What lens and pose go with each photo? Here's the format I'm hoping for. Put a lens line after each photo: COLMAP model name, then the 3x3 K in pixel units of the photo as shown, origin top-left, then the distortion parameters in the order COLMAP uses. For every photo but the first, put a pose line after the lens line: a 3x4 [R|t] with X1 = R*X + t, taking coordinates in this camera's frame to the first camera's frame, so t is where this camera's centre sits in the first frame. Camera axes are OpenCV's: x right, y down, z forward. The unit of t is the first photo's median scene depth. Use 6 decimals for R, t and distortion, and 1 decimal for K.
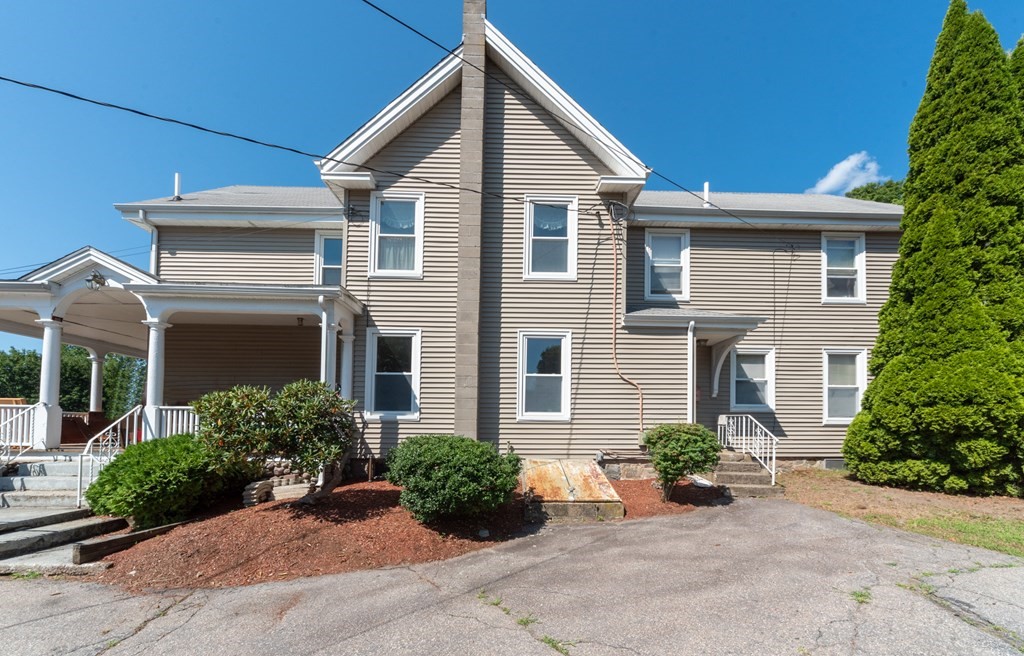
lens RADIAL K [[356.8, 0, 512.0], [0, 356.8, 307.6], [0, 0, 1]] dist [0.001675, 0.000061]
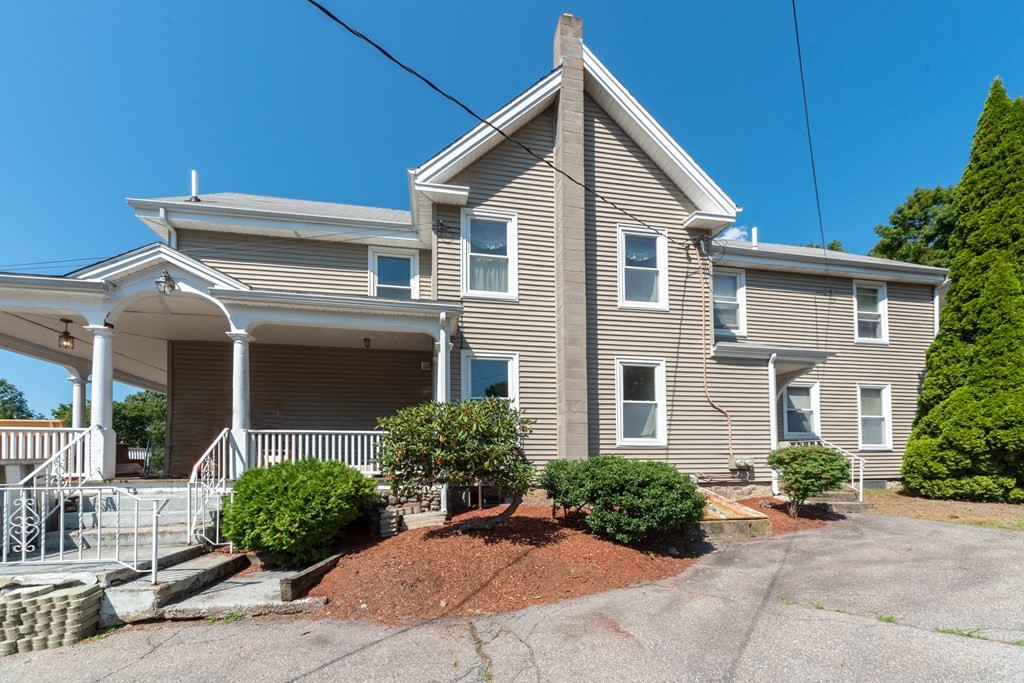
lens RADIAL K [[356.2, 0, 509.9], [0, 356.2, 347.4], [0, 0, 1]] dist [0.001520, -0.000157]
pose [[0.990537, 0.033961, 0.132977, -0.420343], [-0.034704, 0.999392, 0.003274, 0.043168], [-0.132785, -0.007858, 0.991114, 0.042293]]
